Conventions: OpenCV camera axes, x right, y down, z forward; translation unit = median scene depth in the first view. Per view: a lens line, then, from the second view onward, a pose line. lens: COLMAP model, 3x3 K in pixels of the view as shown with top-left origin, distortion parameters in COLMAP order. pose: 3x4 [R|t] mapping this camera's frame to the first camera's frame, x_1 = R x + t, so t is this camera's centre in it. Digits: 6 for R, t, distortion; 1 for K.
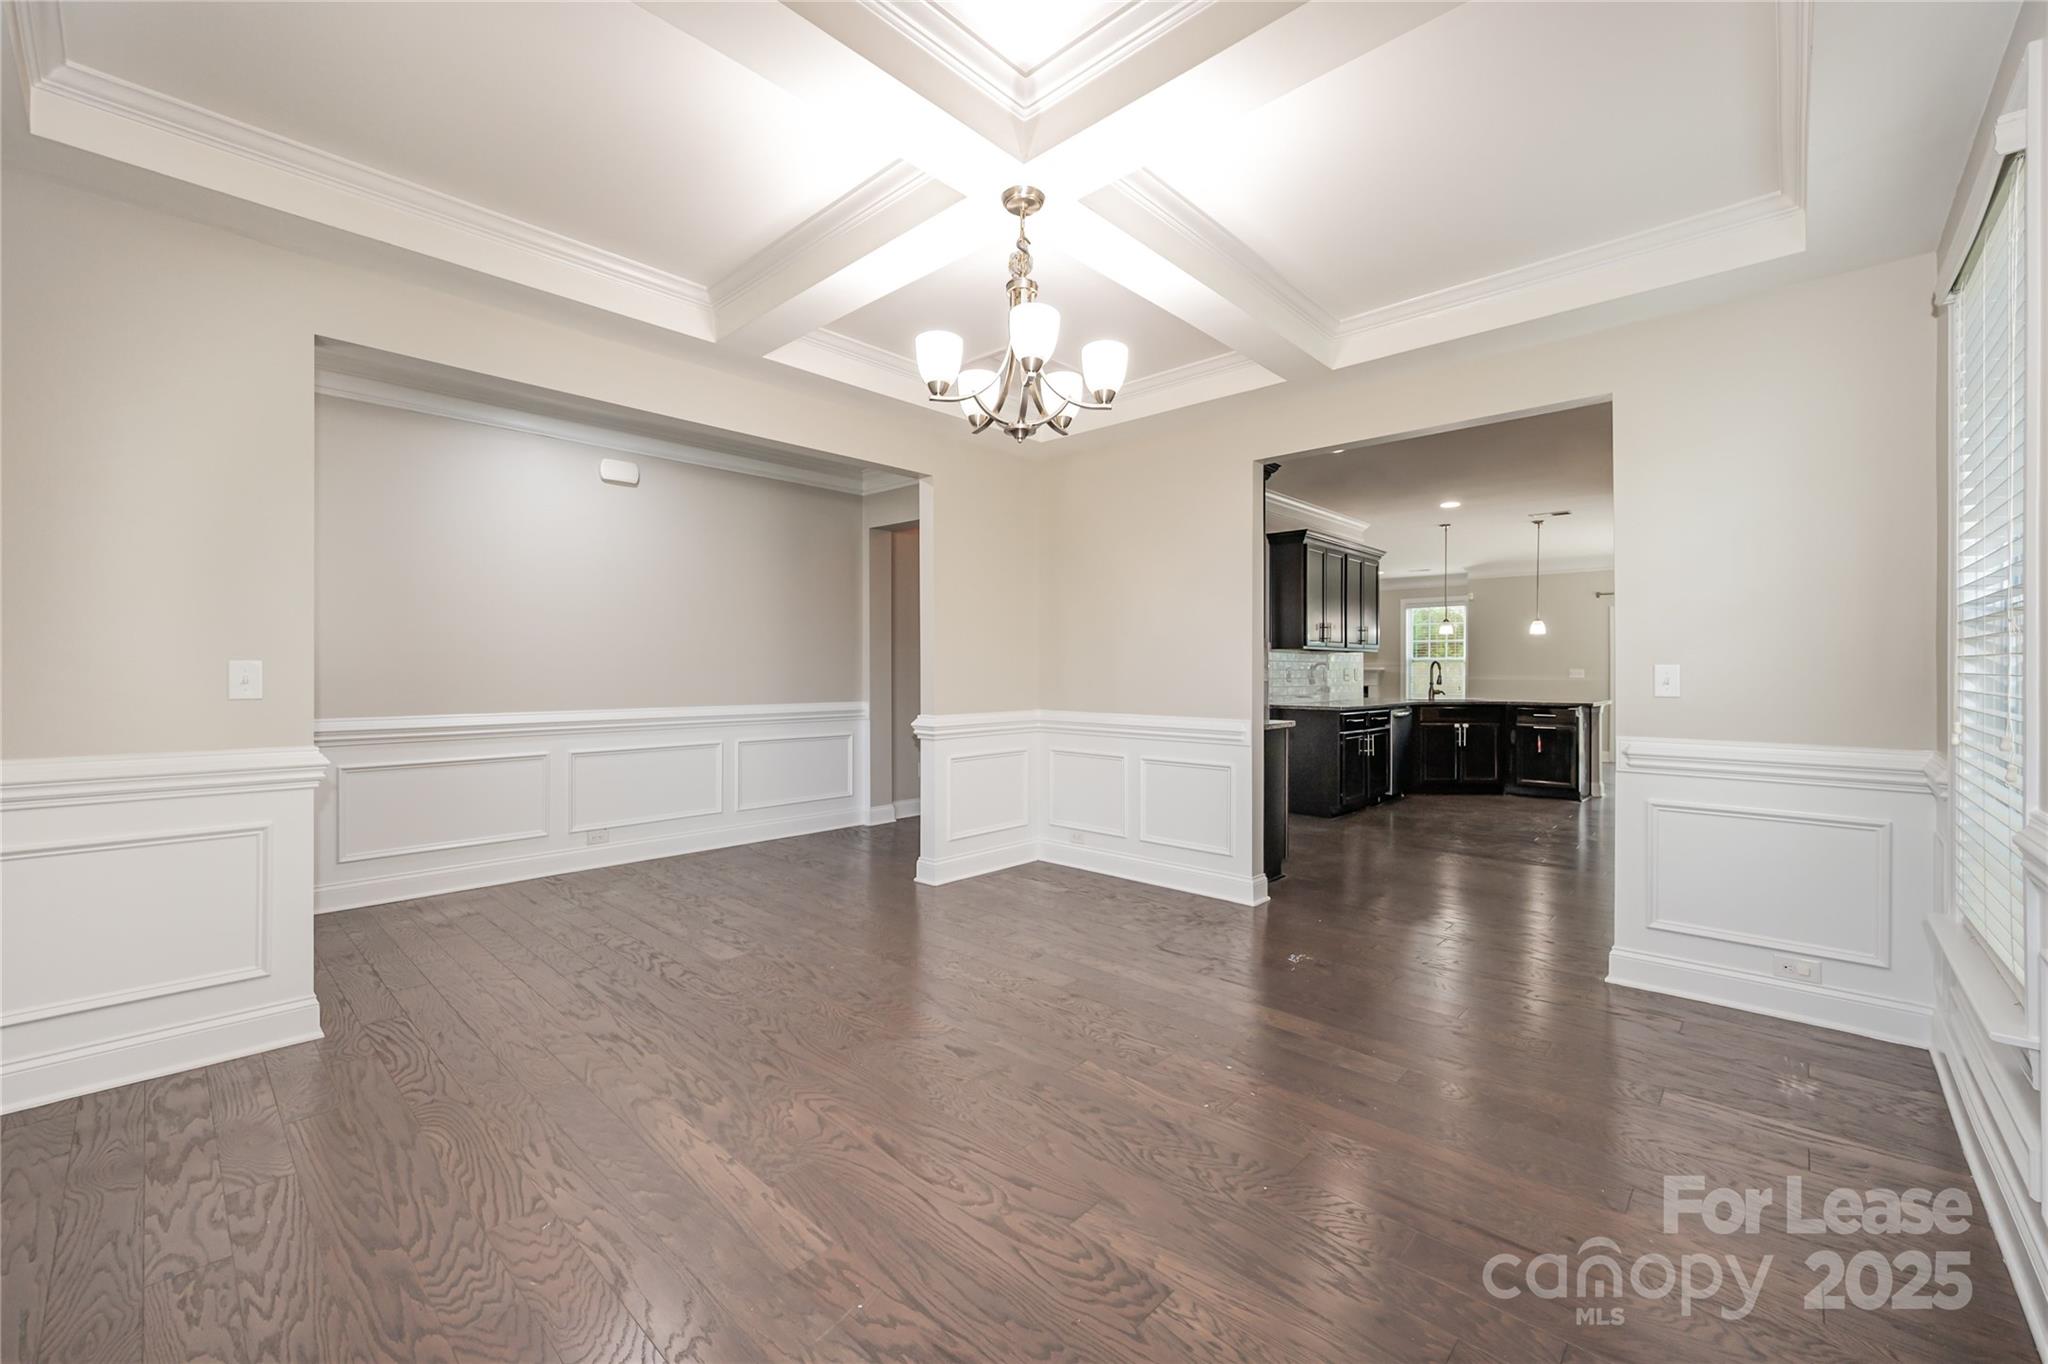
lens RADIAL K [[821.3, 0, 1030.0], [0, 821.3, 674.4], [0, 0, 1]] dist [-0.000215, -0.000175]
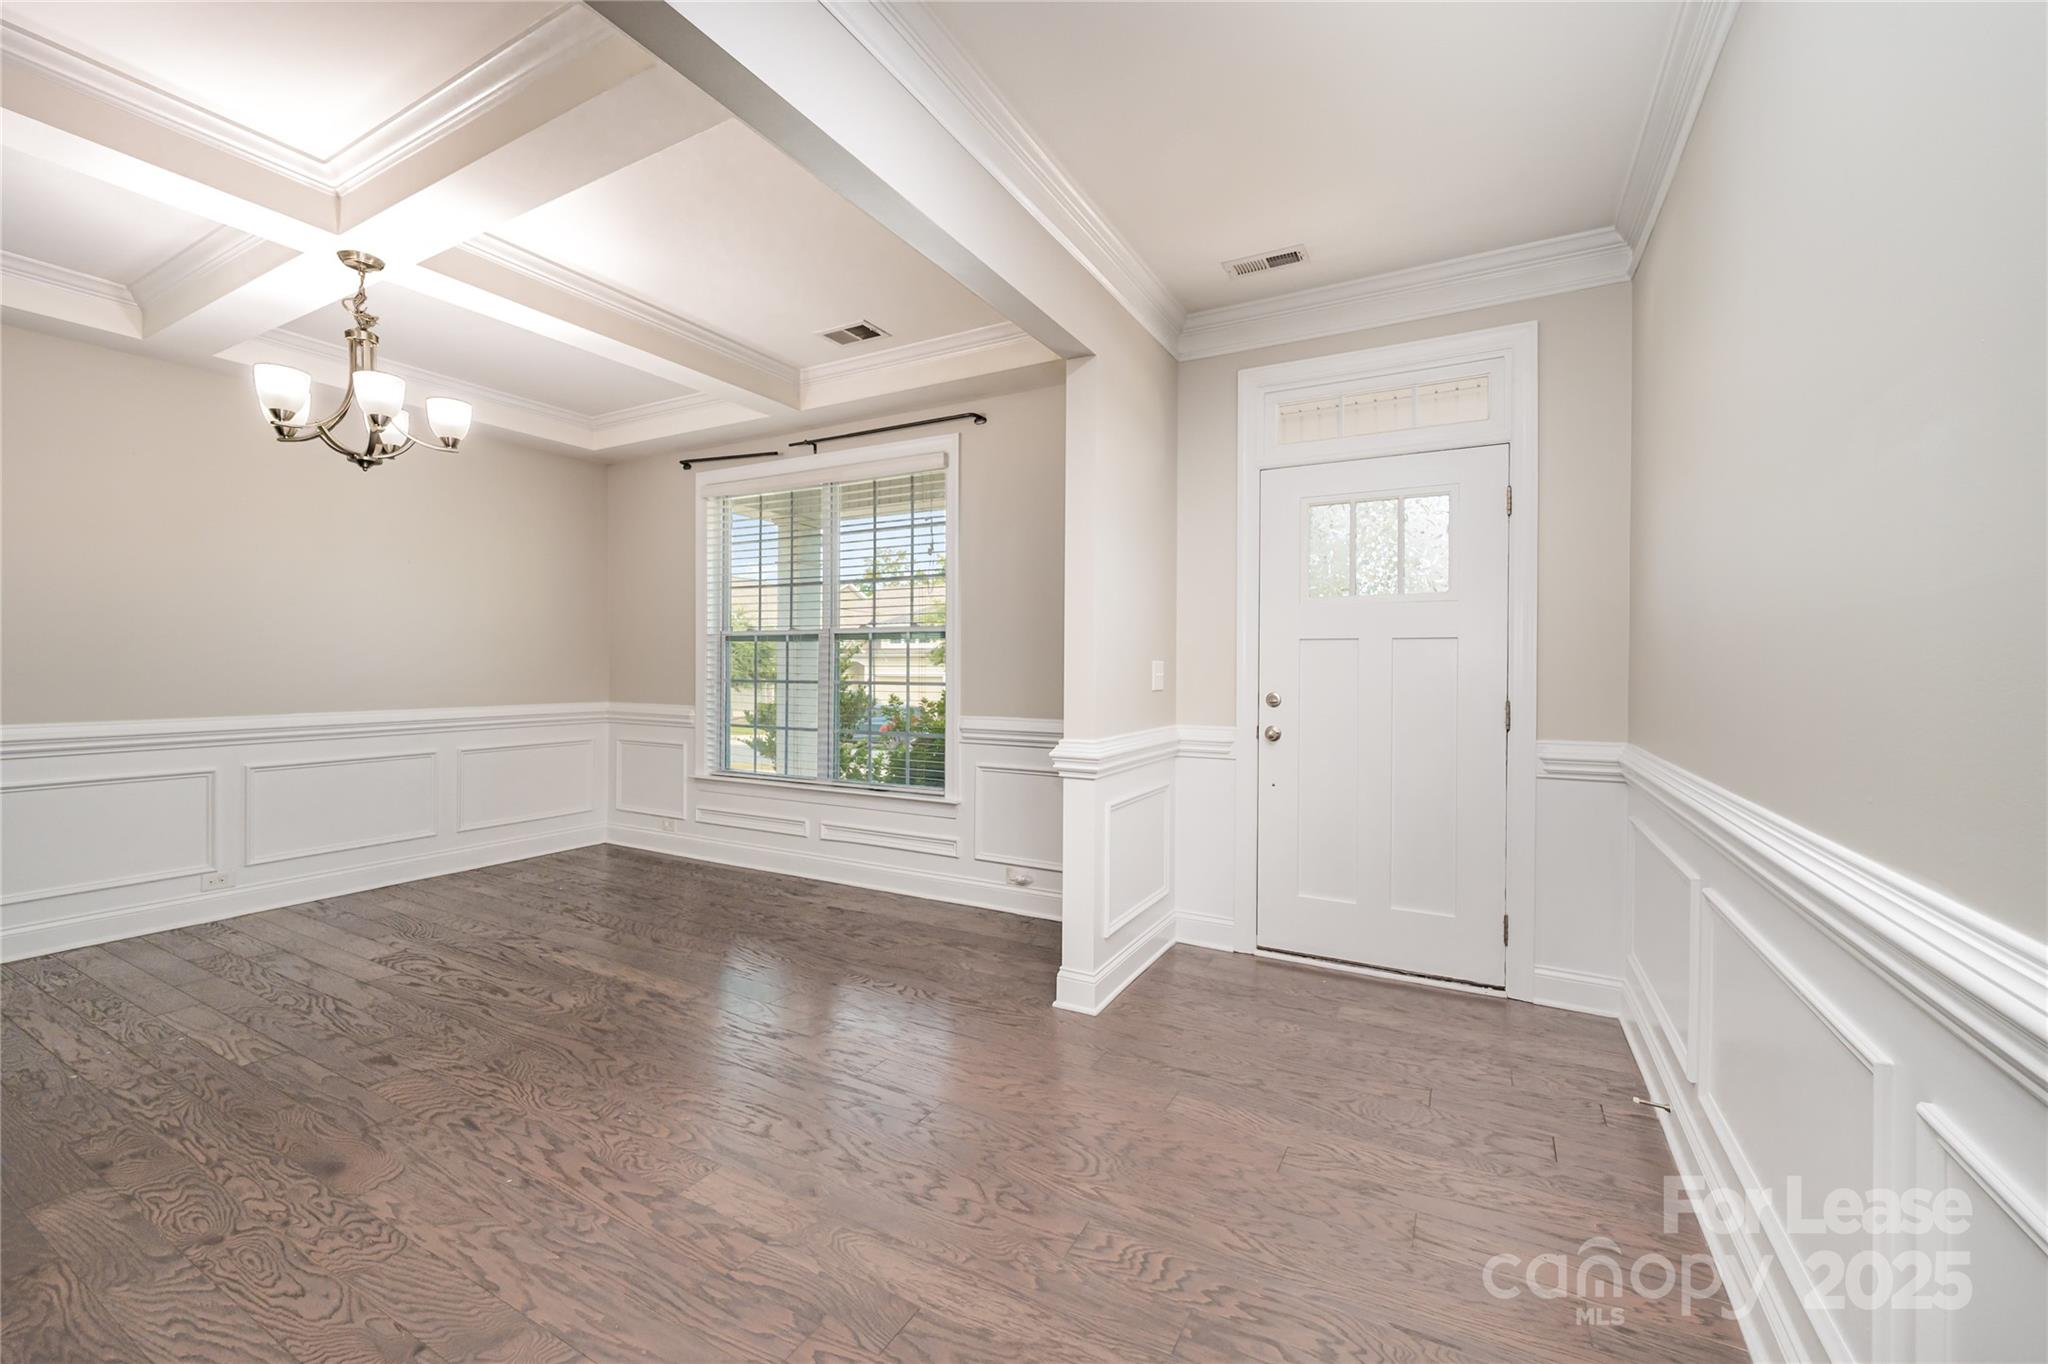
lens RADIAL K [[821.3, 0, 1030.0], [0, 821.3, 674.4], [0, 0, 1]] dist [-0.000215, -0.000175]
pose [[-0.969846, -0.001744, -0.243713, -0.600239], [-0.004907, 0.999911, 0.012371, -0.011024], [0.243670, 0.013193, -0.969769, 2.170509]]
